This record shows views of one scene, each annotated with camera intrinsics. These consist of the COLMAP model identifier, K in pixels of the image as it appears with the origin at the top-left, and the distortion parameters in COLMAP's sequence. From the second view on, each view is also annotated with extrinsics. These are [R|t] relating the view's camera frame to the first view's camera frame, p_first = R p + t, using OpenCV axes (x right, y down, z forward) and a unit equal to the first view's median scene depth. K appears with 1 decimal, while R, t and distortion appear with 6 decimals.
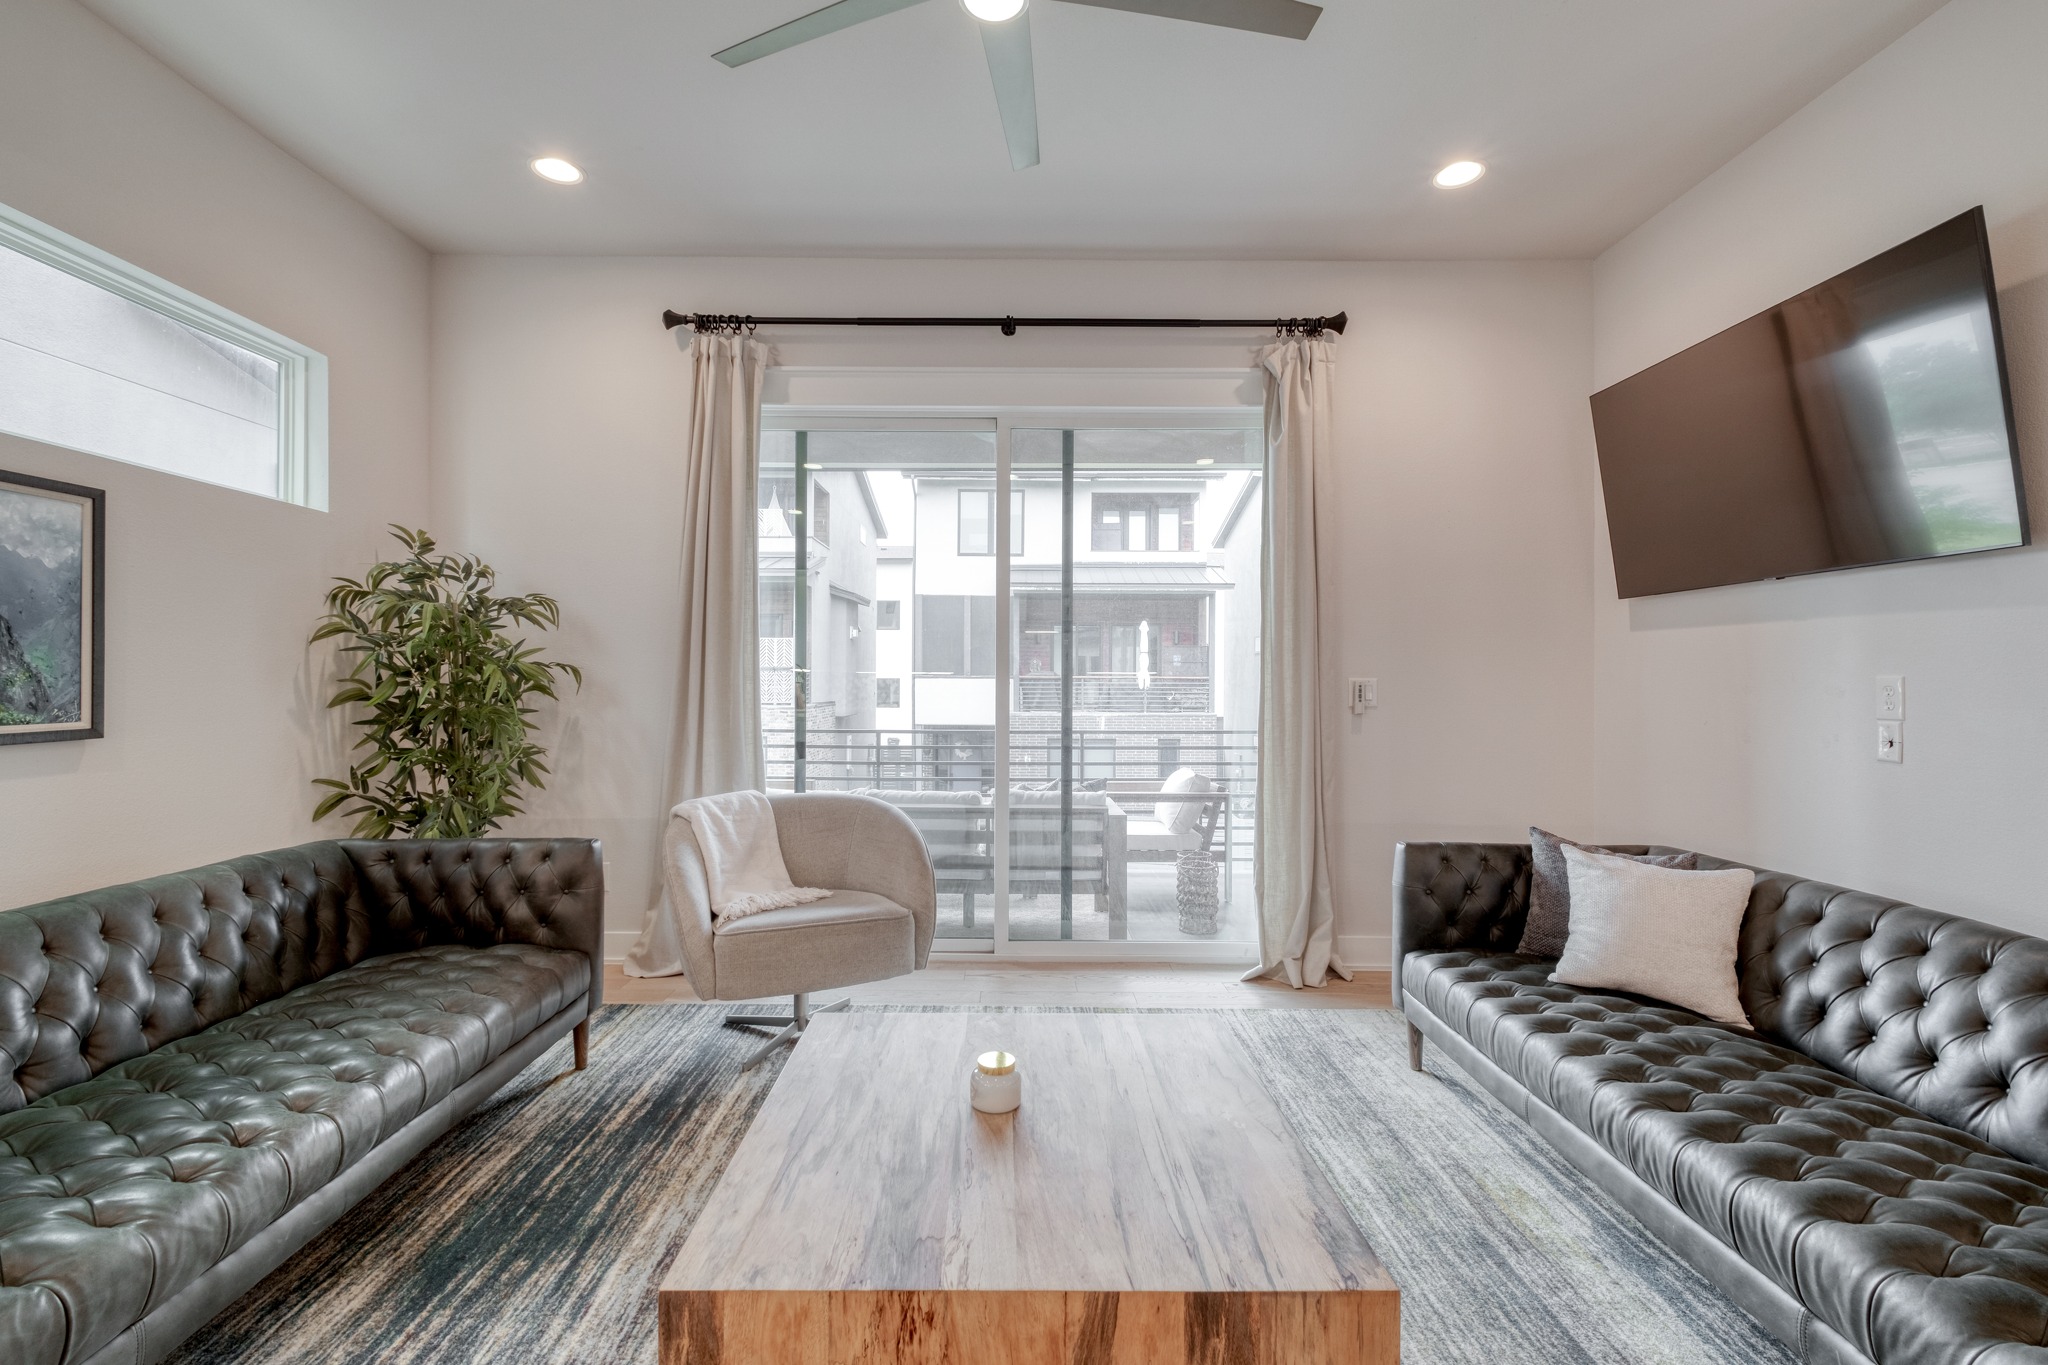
lens RADIAL K [[890.2, 0, 1024.0], [0, 890.2, 675.0], [0, 0, 1]] dist [-0.008680, 0.000011]
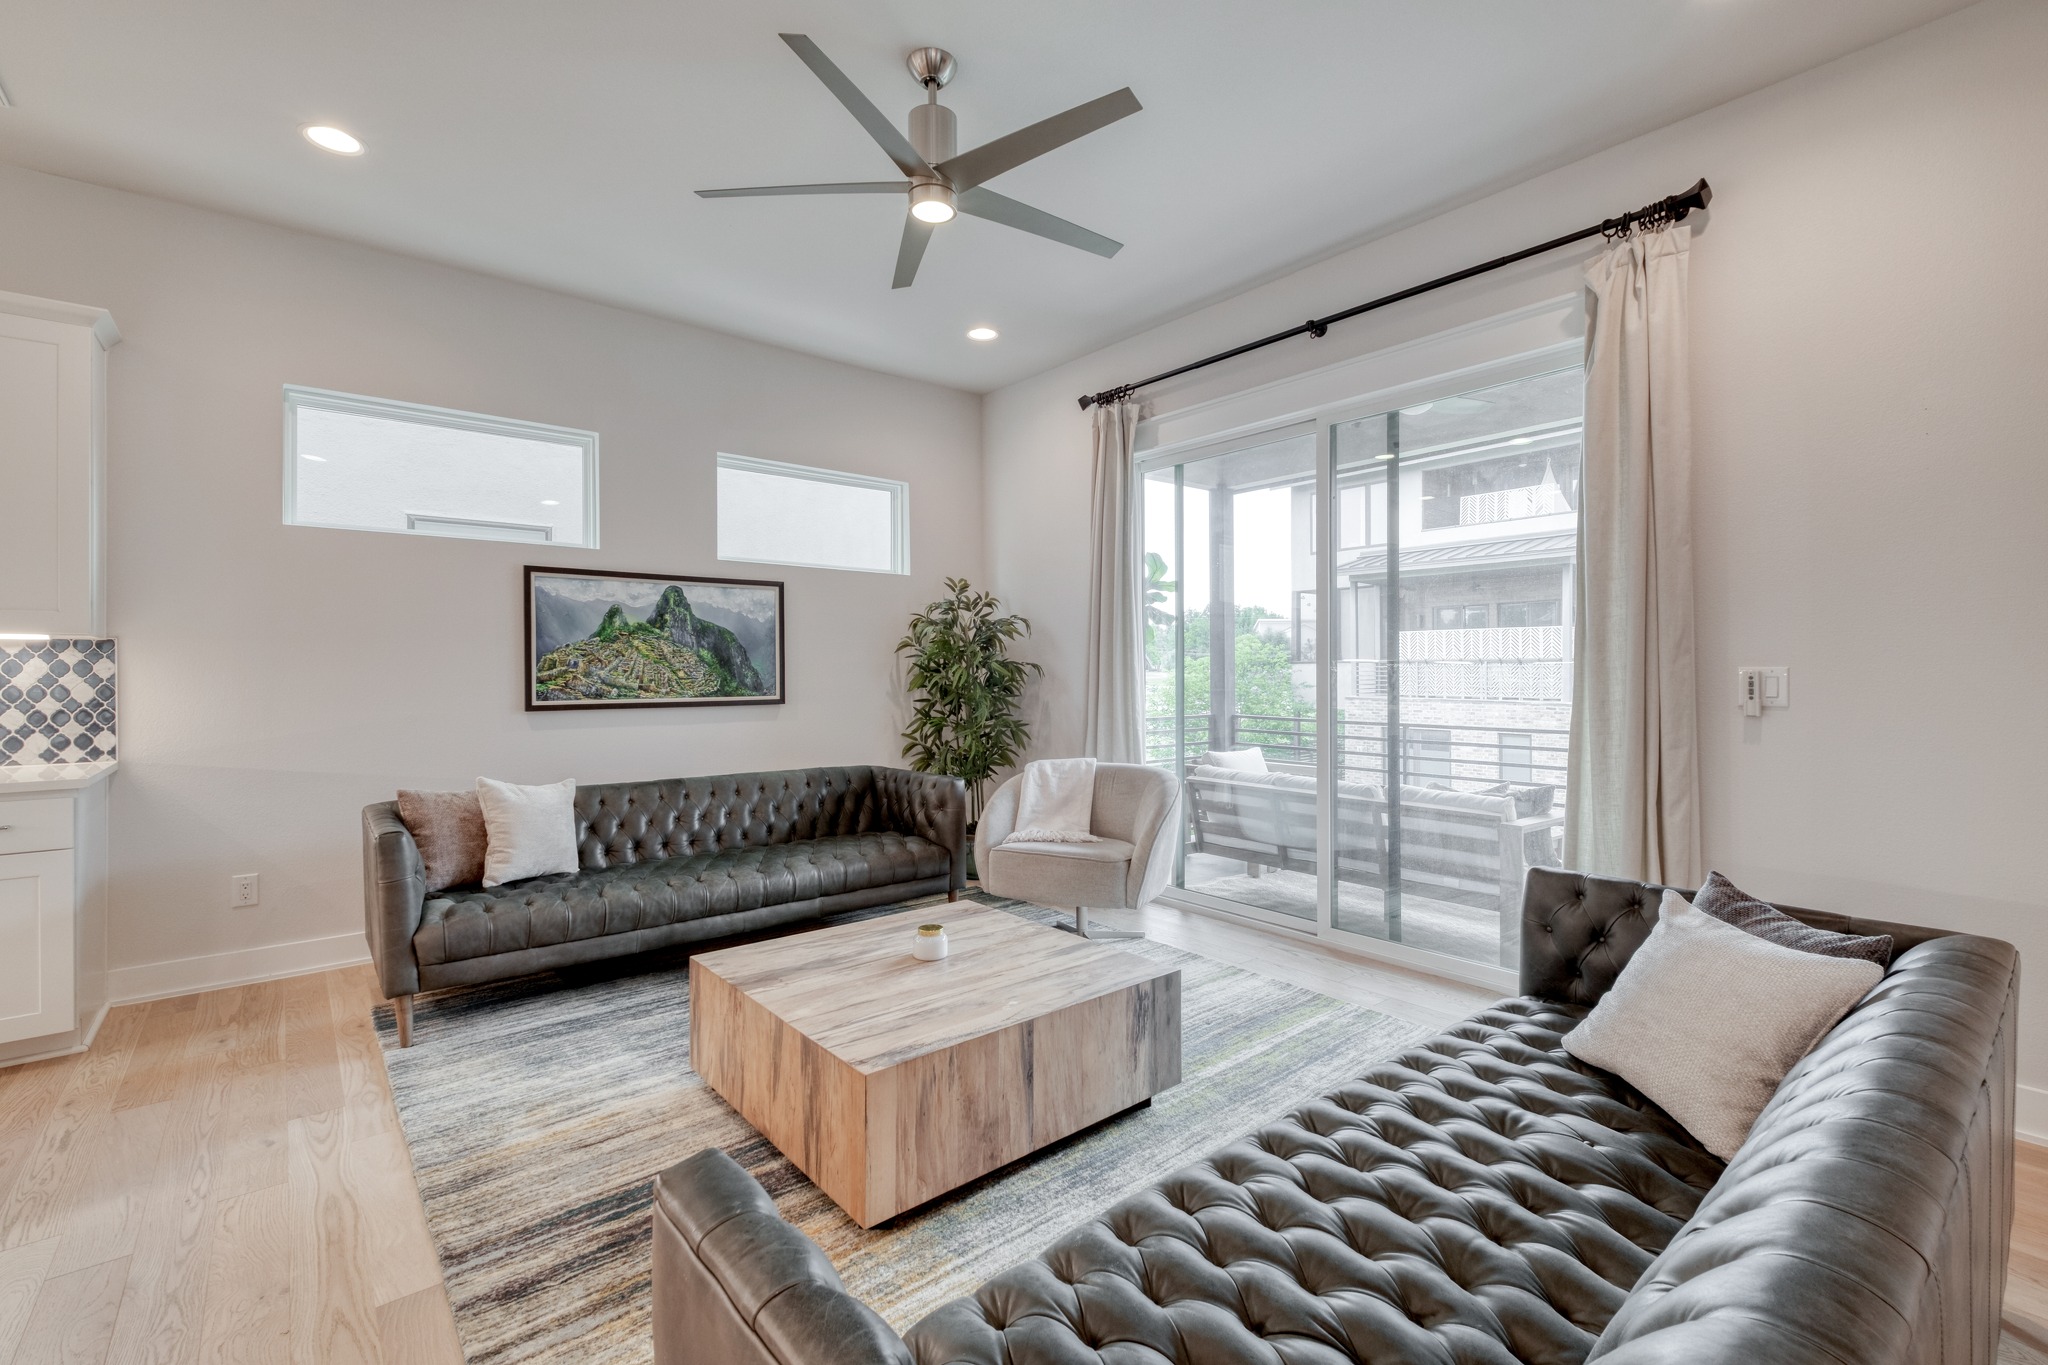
lens RADIAL K [[890.2, 0, 1032.9], [0, 890.2, 673.7], [0, 0, 1]] dist [-0.008680, 0.000011]
pose [[0.641135, -0.005550, -0.767408, 0.584489], [0.010751, 0.999941, 0.001750, 0.003022], [0.767353, -0.009372, 0.641157, 0.084151]]
